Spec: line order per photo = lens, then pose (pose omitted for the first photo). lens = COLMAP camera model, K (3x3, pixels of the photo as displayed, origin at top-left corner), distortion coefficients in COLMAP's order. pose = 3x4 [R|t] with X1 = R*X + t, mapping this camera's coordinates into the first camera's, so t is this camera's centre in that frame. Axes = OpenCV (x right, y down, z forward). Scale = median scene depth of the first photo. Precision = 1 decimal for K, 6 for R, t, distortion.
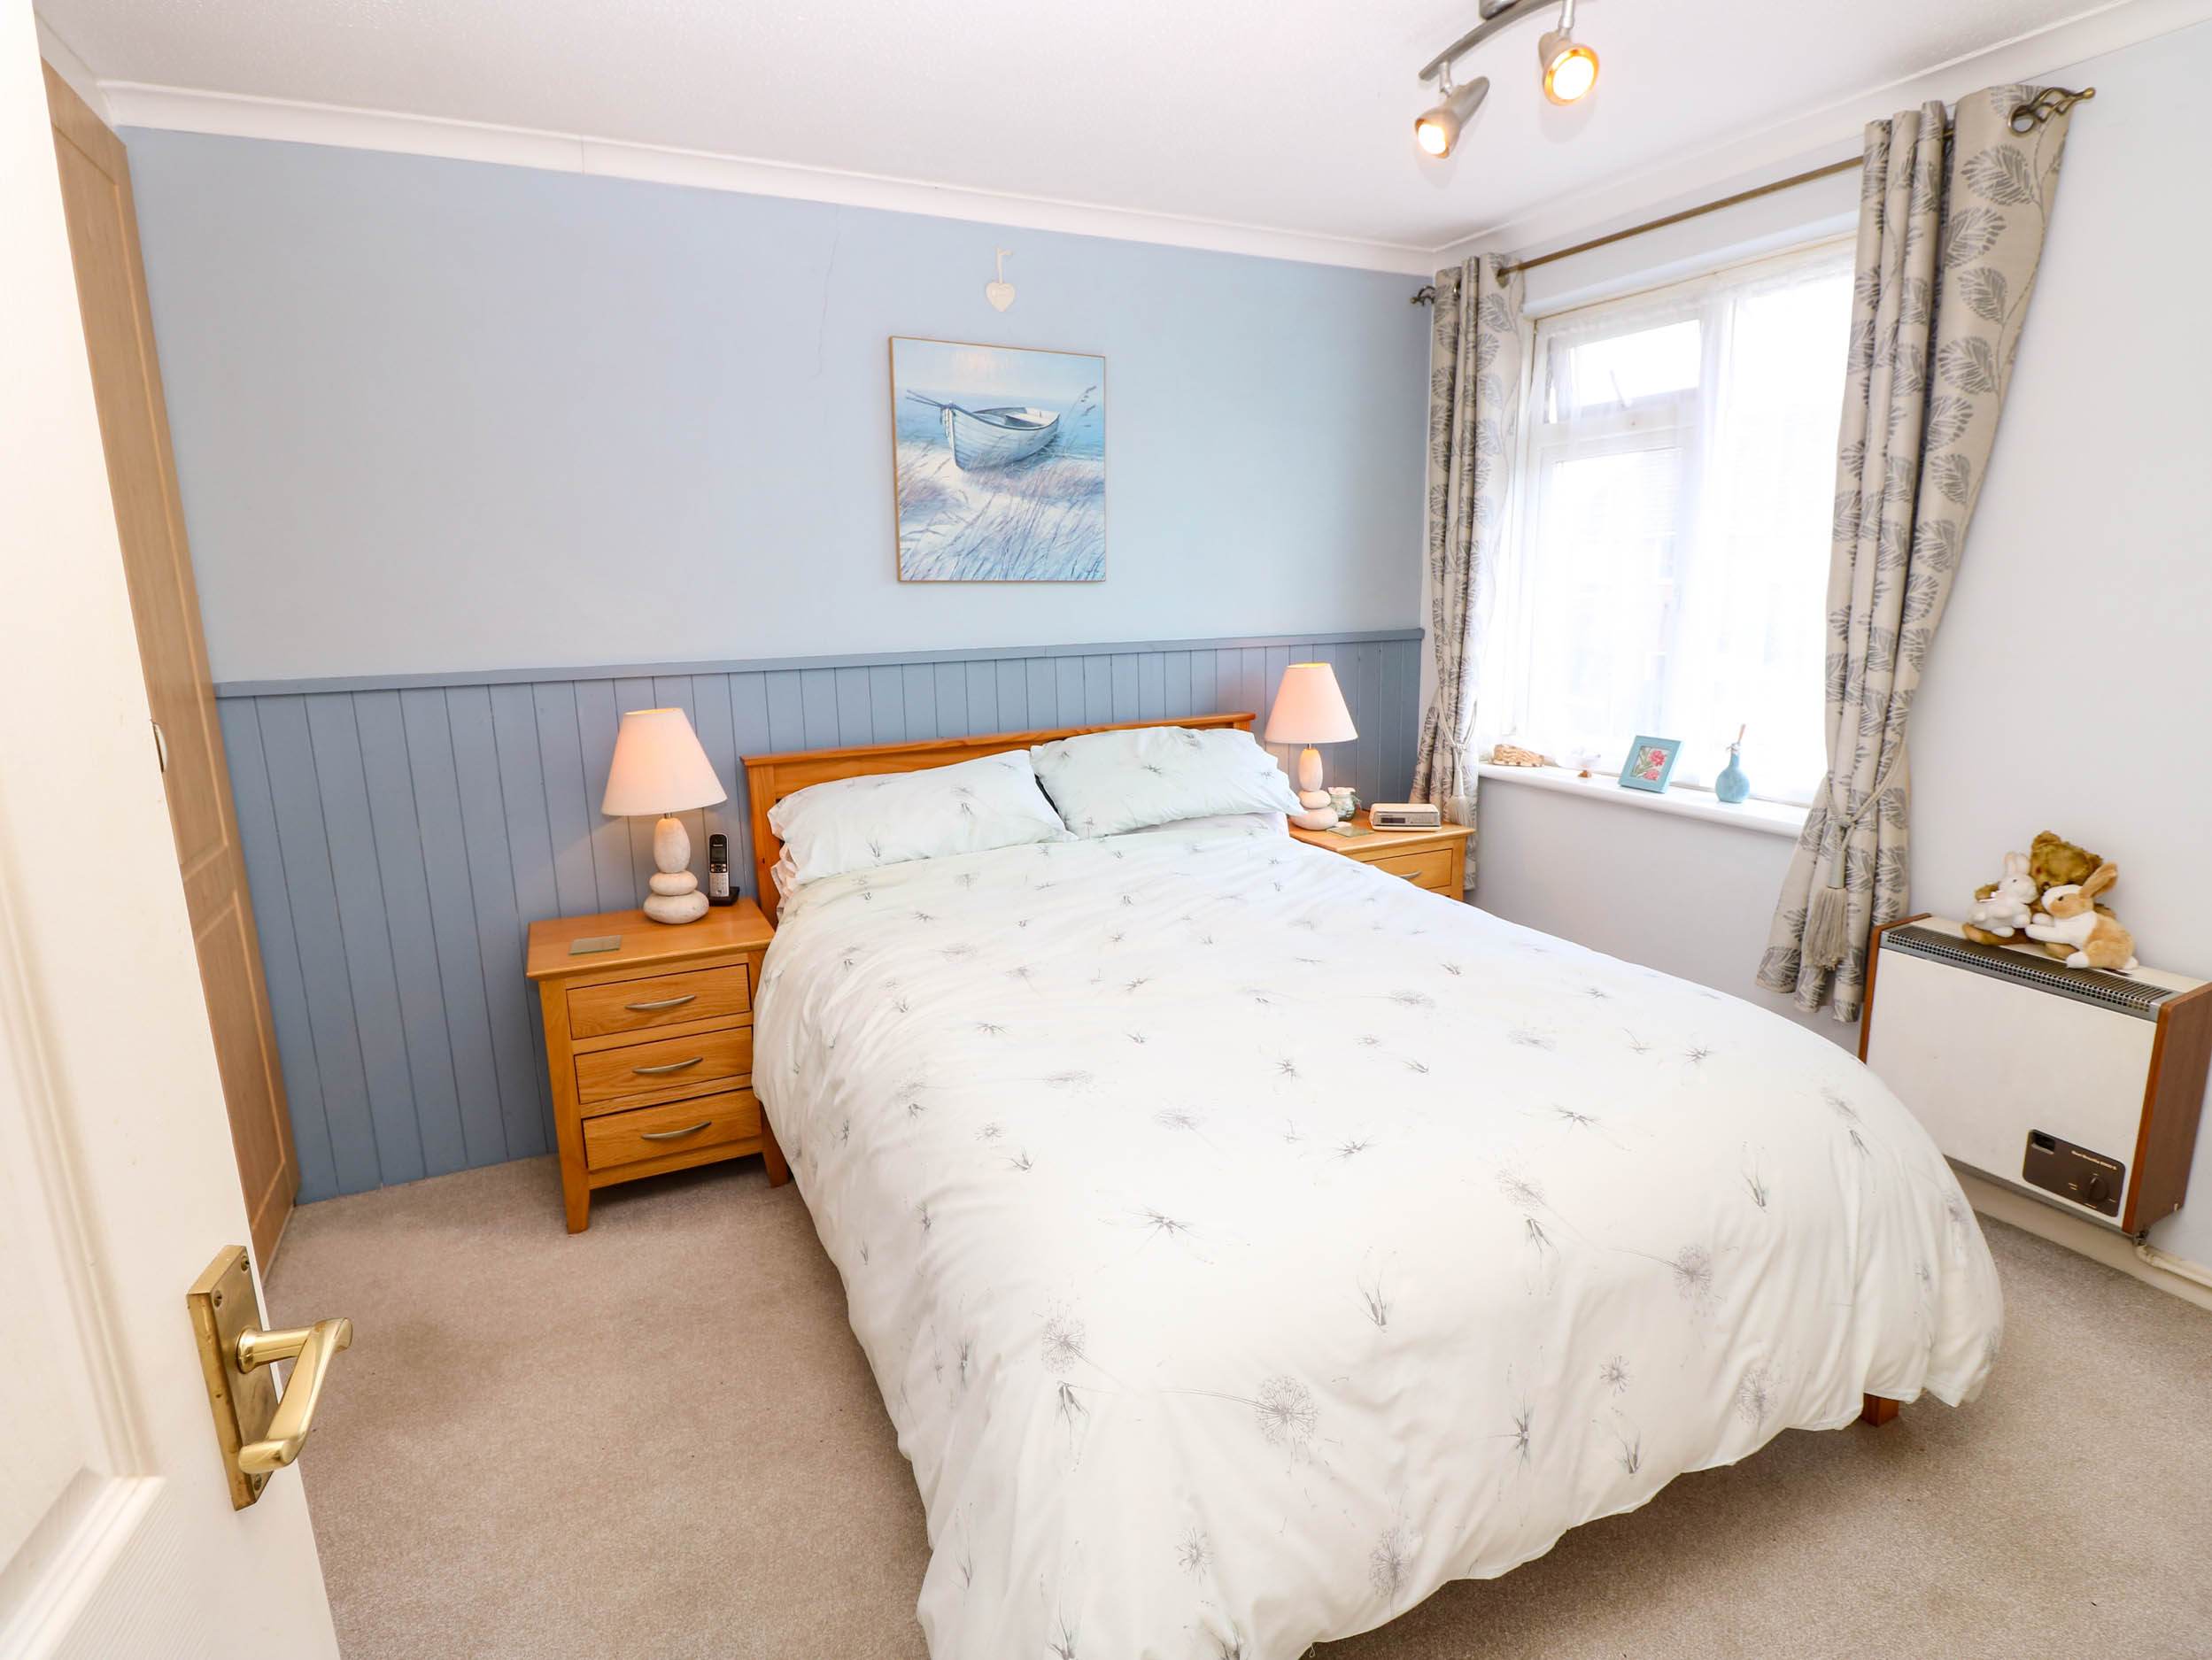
lens RADIAL K [[1087.9, 0, 1056.0], [0, 1087.9, 830.1], [0, 0, 1]] dist [0.001394, -0.015832]
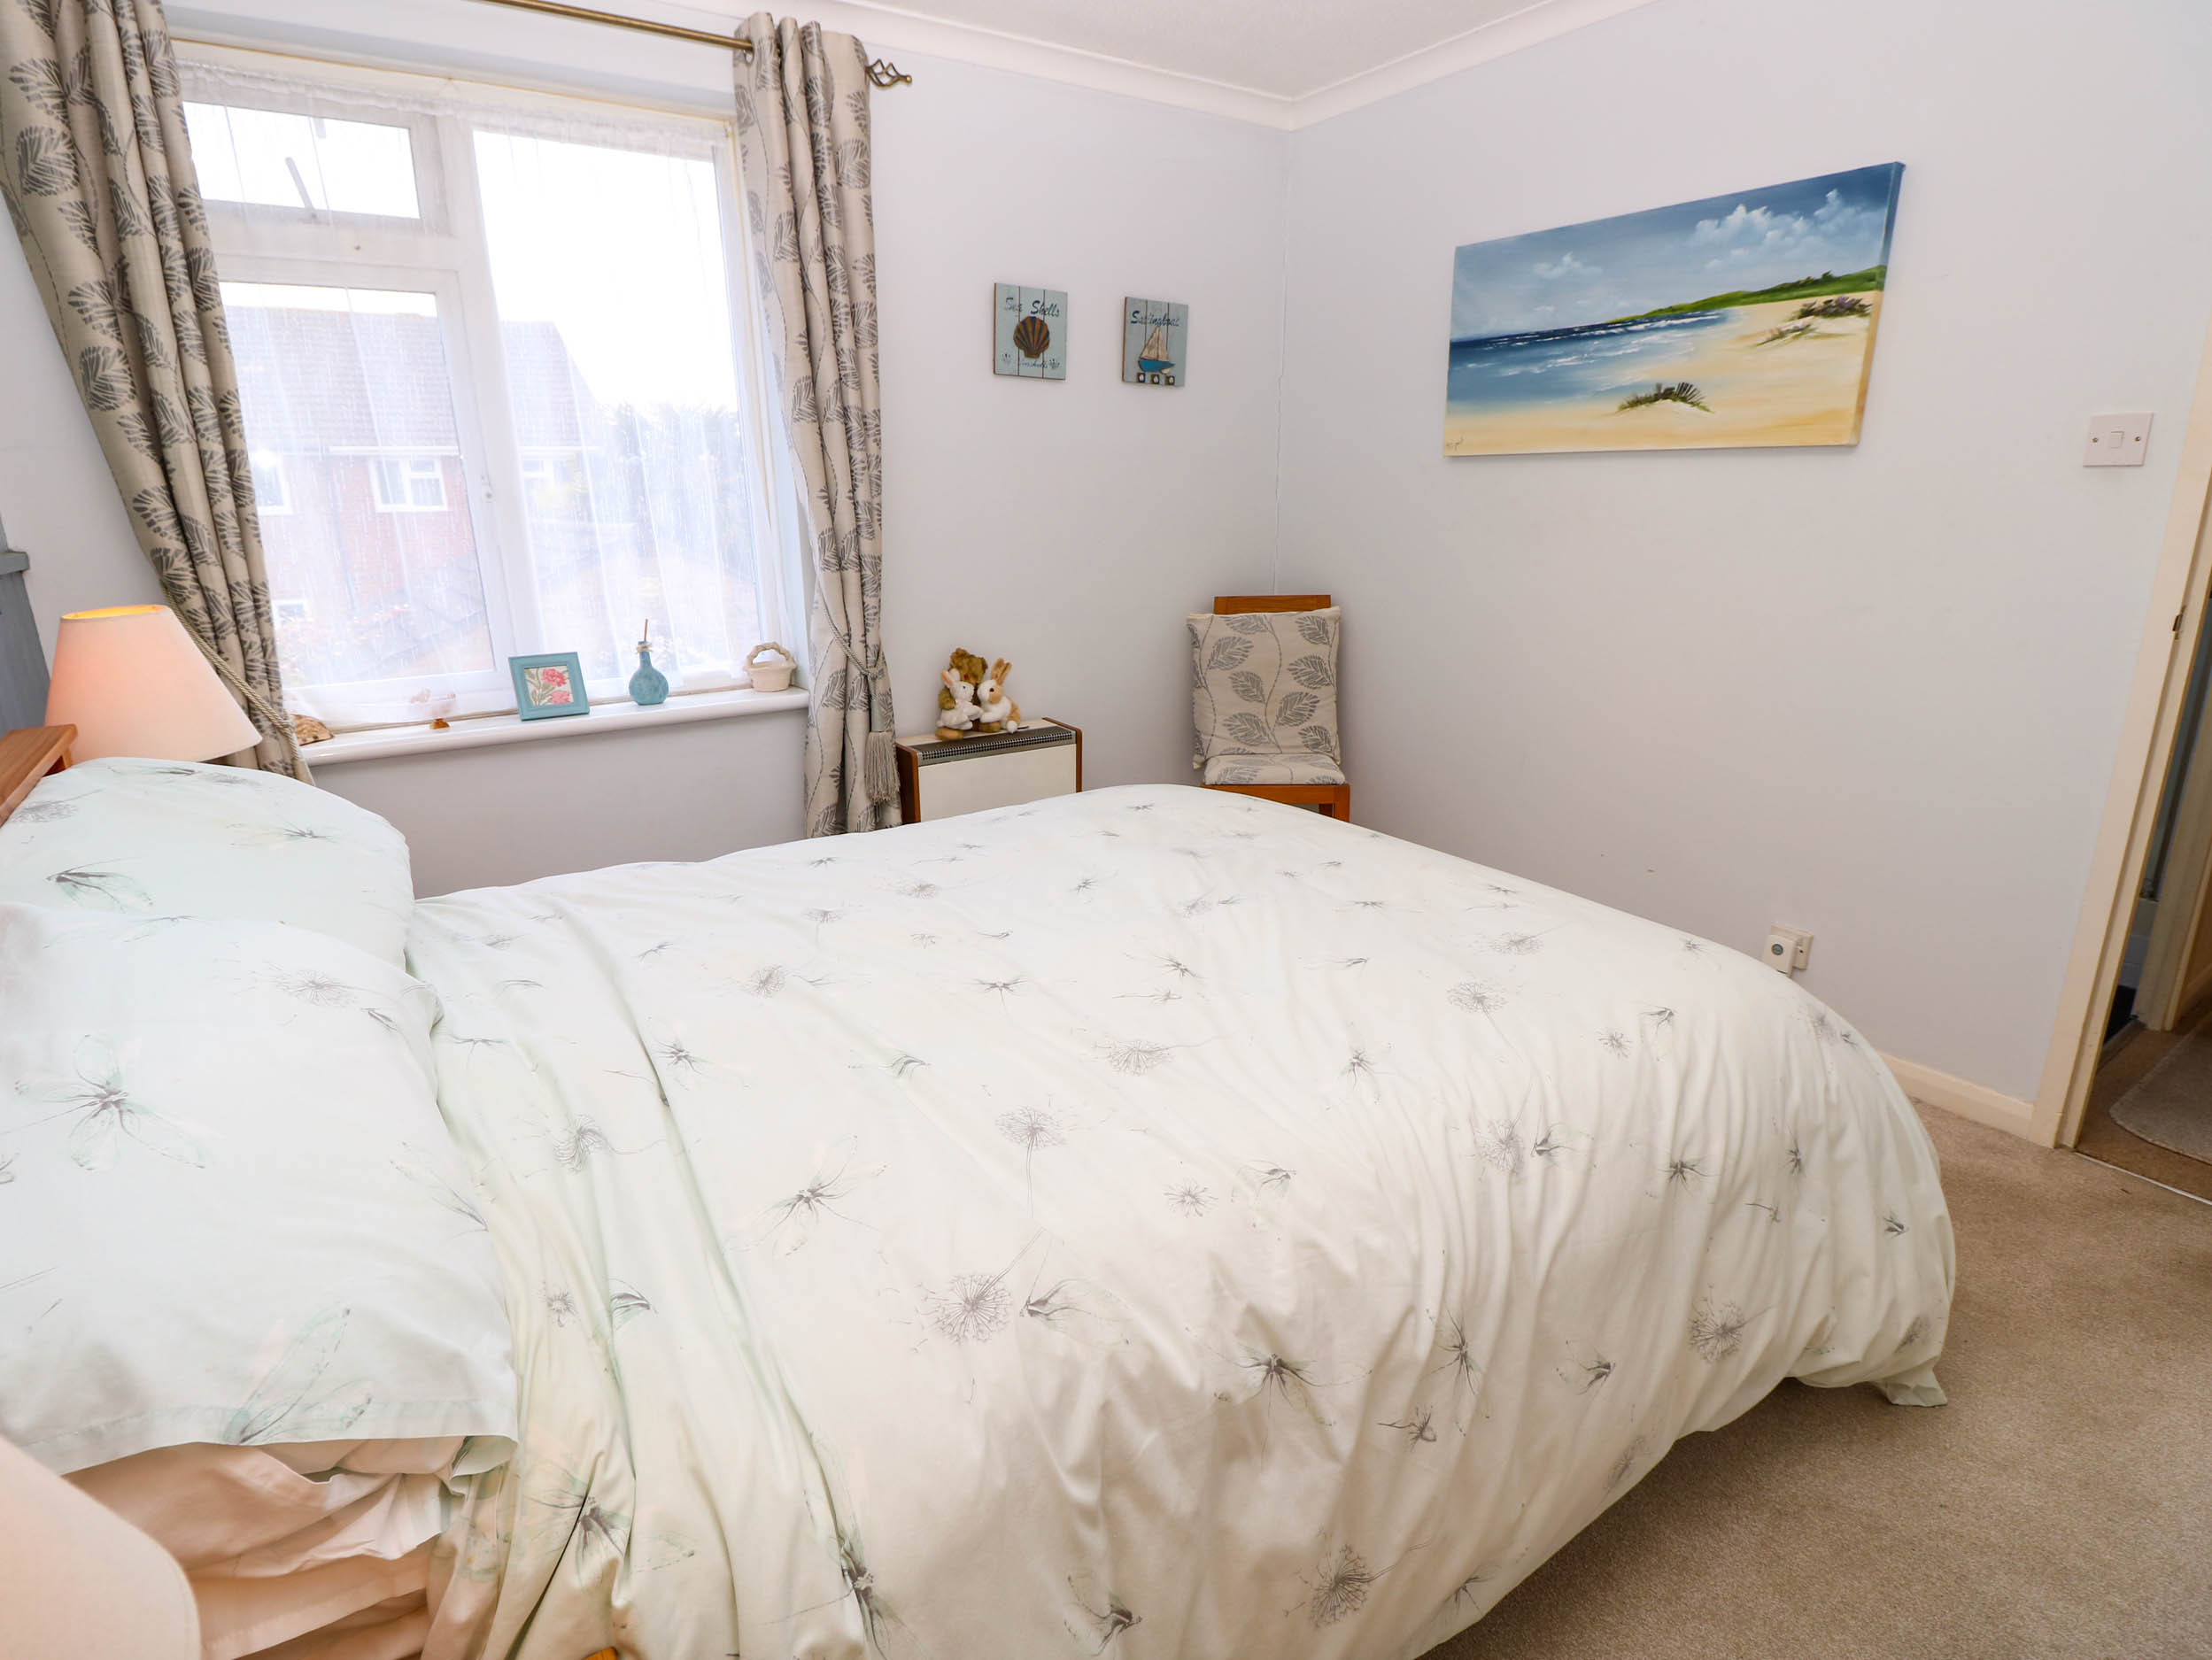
lens RADIAL K [[1173.0, 0, 1106.0], [0, 1173.0, 830.0], [0, 0, 1]] dist [0.009797, -0.020532]
pose [[-0.166378, -0.250246, 0.953779, -1.195915], [0.234729, 0.929405, 0.284797, -0.327808], [-0.957716, 0.271263, -0.095892, 2.013613]]
